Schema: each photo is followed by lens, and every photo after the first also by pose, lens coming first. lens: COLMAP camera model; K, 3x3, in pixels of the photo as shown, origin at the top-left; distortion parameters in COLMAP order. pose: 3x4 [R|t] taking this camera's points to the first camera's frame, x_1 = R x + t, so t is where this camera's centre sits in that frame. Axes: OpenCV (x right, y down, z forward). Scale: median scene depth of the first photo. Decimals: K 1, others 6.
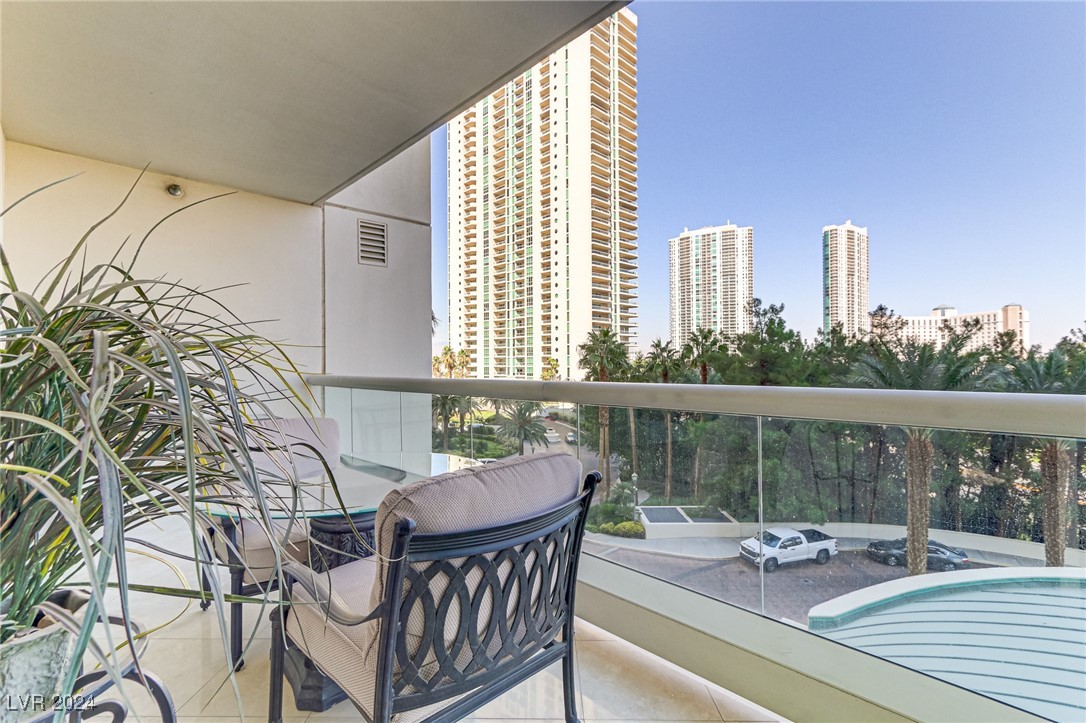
lens RADIAL K [[491.3, 0, 541.6], [0, 491.3, 365.5], [0, 0, 1]] dist [0.000848, 0.000304]
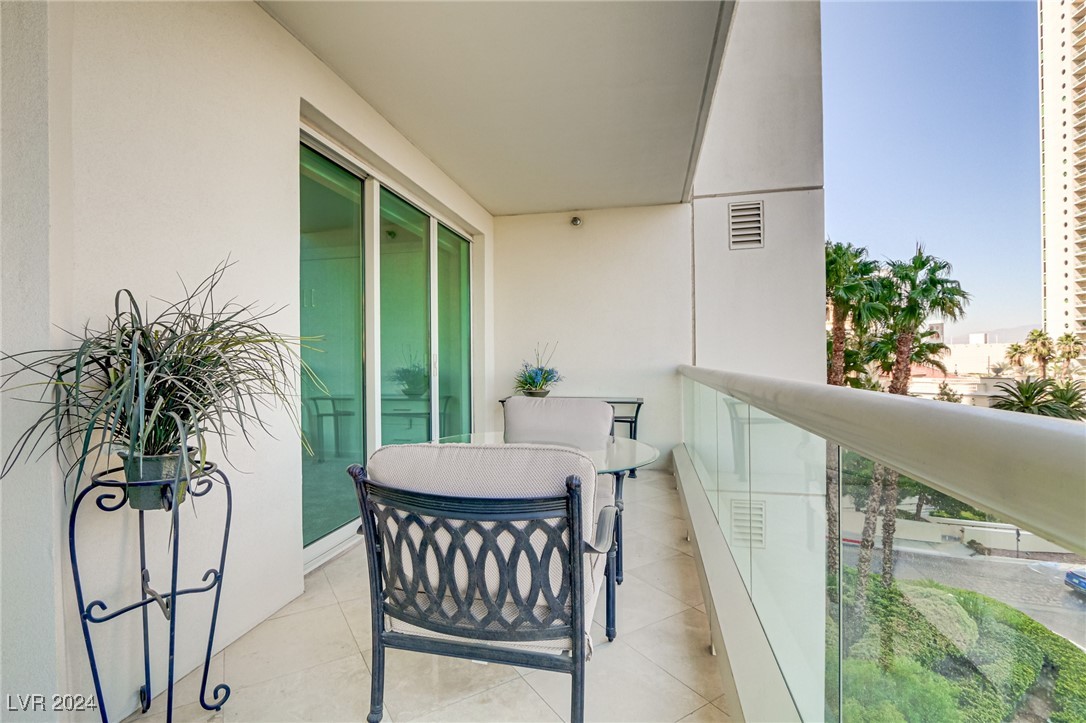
lens RADIAL K [[502.9, 0, 538.5], [0, 502.9, 358.3], [0, 0, 1]] dist [0.000233, 0.001075]
pose [[0.581372, -0.011065, -0.813562, 0.224207], [0.010668, 0.999925, -0.005977, 0.008369], [0.813568, -0.005204, 0.581447, 0.124365]]
